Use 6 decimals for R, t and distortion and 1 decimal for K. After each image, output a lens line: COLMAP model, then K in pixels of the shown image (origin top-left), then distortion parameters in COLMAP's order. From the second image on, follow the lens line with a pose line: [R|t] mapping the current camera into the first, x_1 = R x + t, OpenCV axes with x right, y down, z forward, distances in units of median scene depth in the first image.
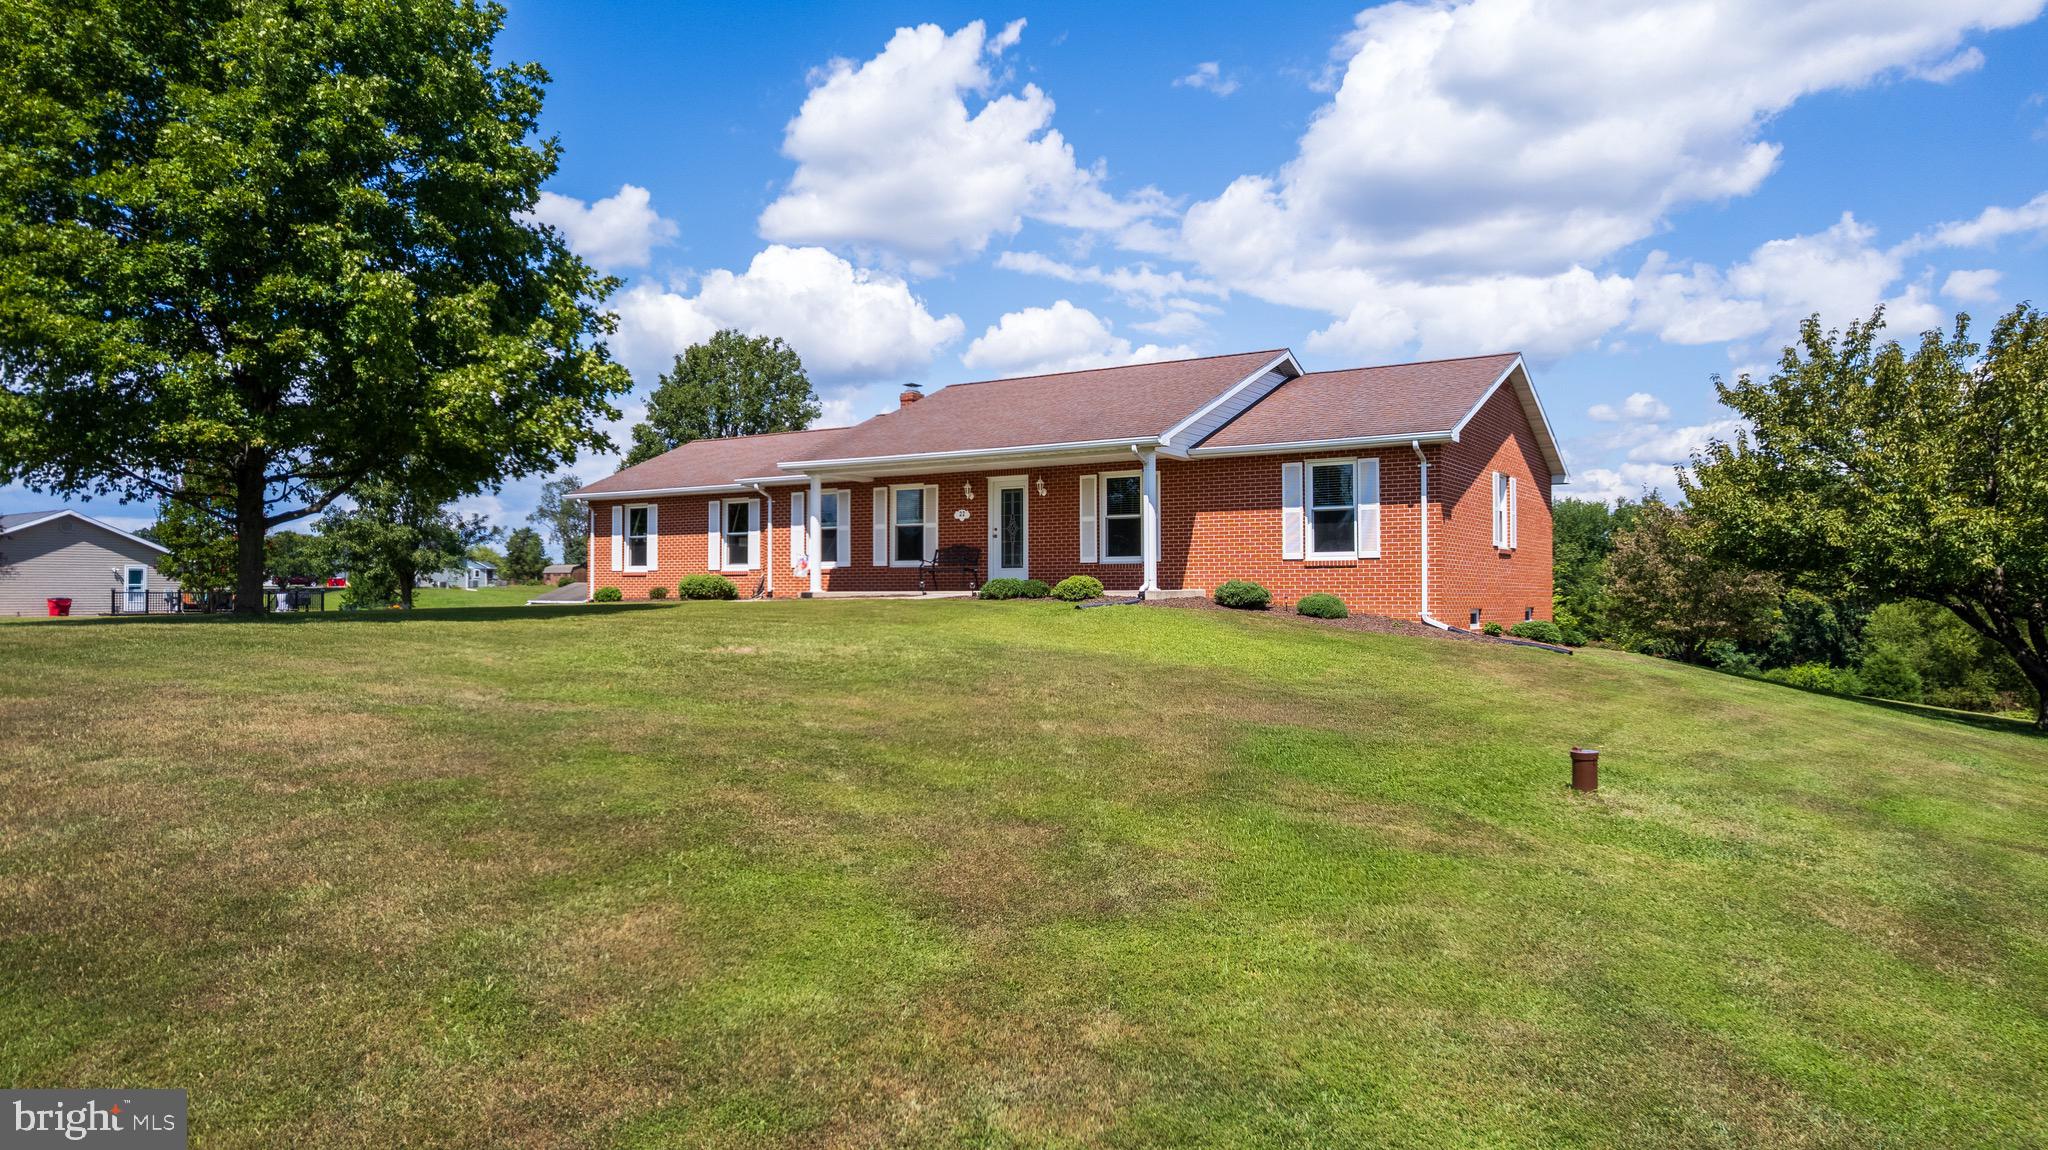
lens RADIAL K [[1301.4, 0, 1024.0], [0, 1301.4, 575.0], [0, 0, 1]] dist [-0.065643, 0.063553]
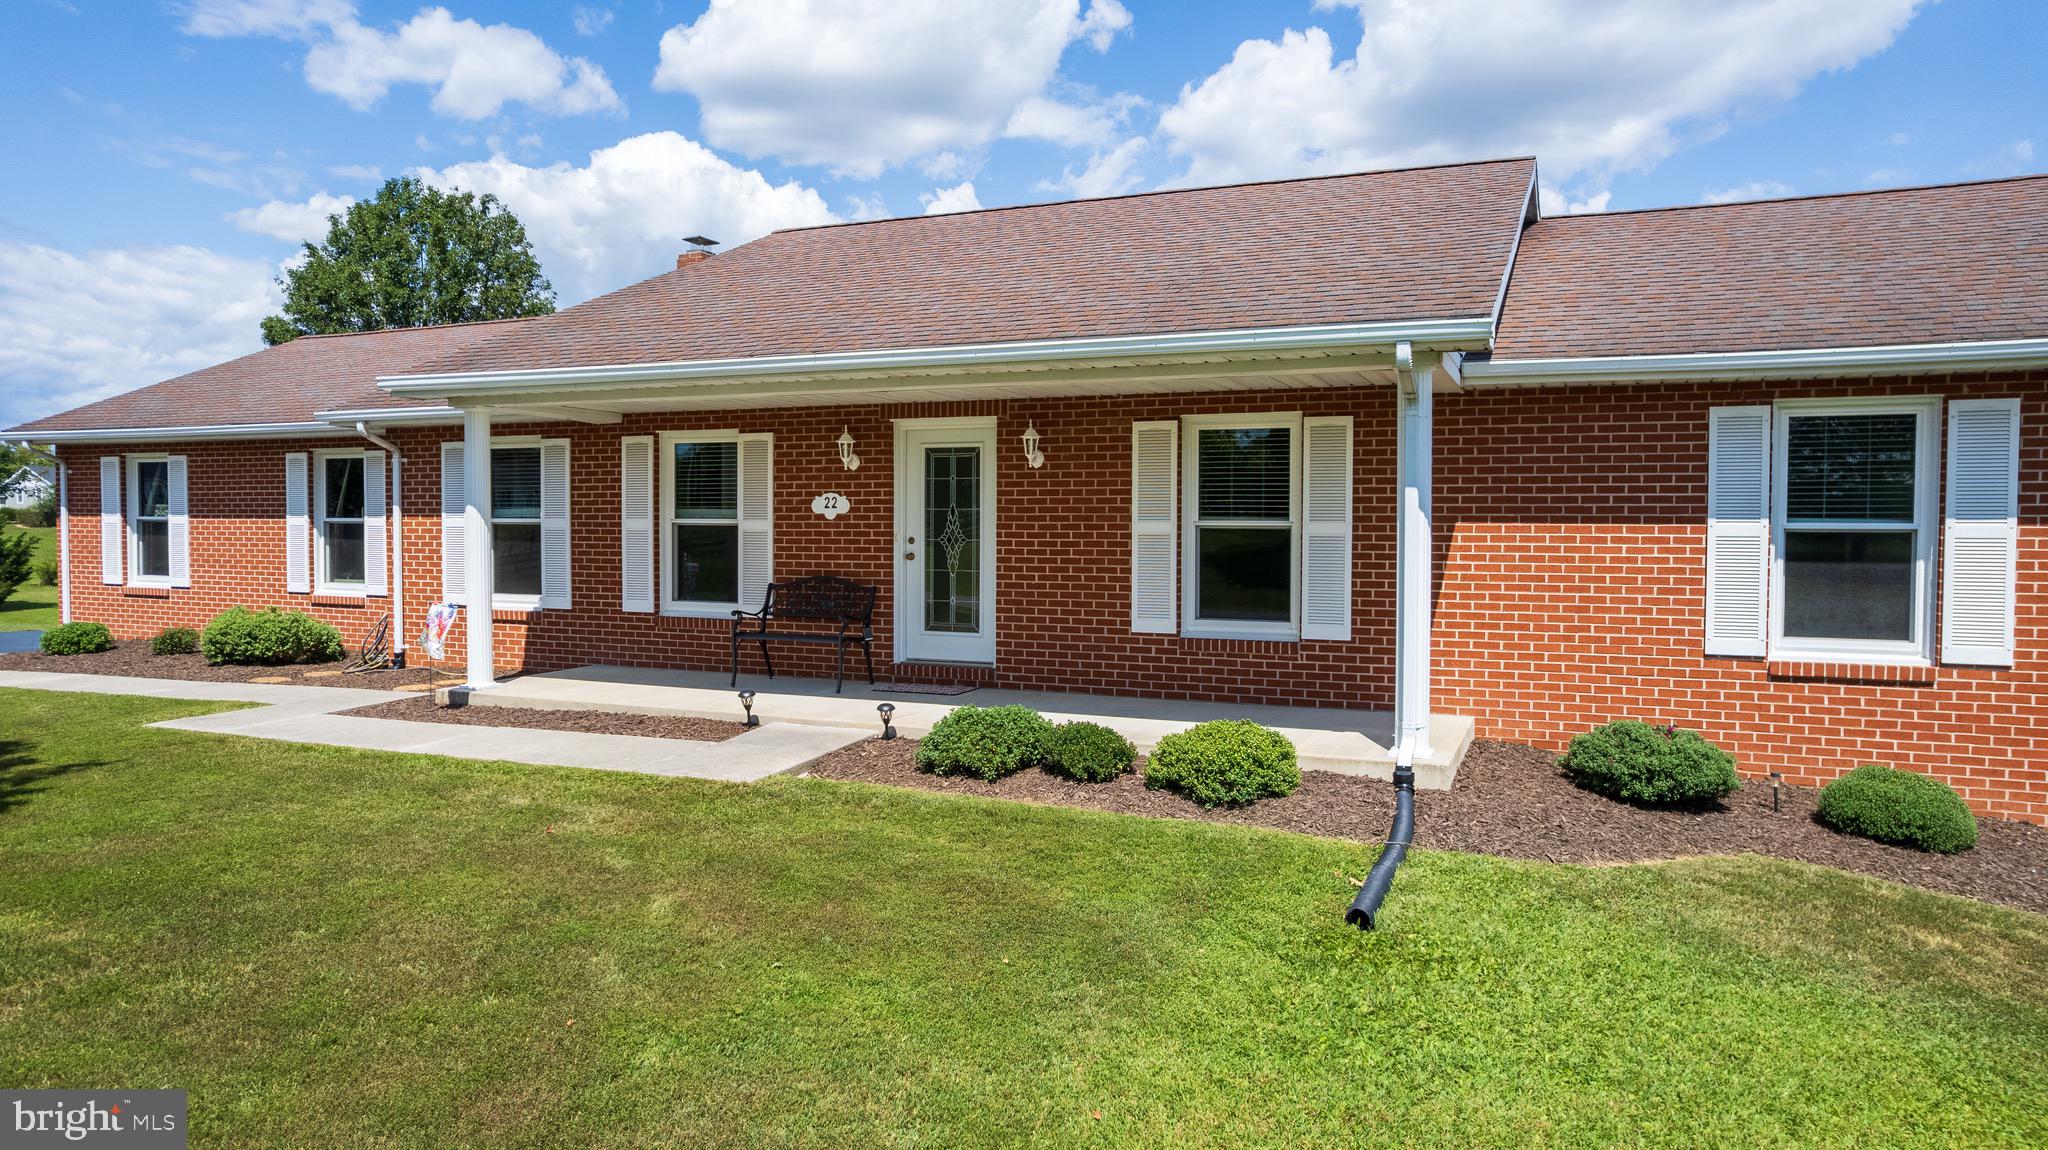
lens RADIAL K [[1301.4, 0, 1024.0], [0, 1301.4, 575.0], [0, 0, 1]] dist [-0.065643, 0.063553]
pose [[0.985319, -0.001618, 0.170716, -0.057149], [-0.007888, 0.998456, 0.054988, -0.046572], [-0.170542, -0.055527, 0.983785, 0.552459]]
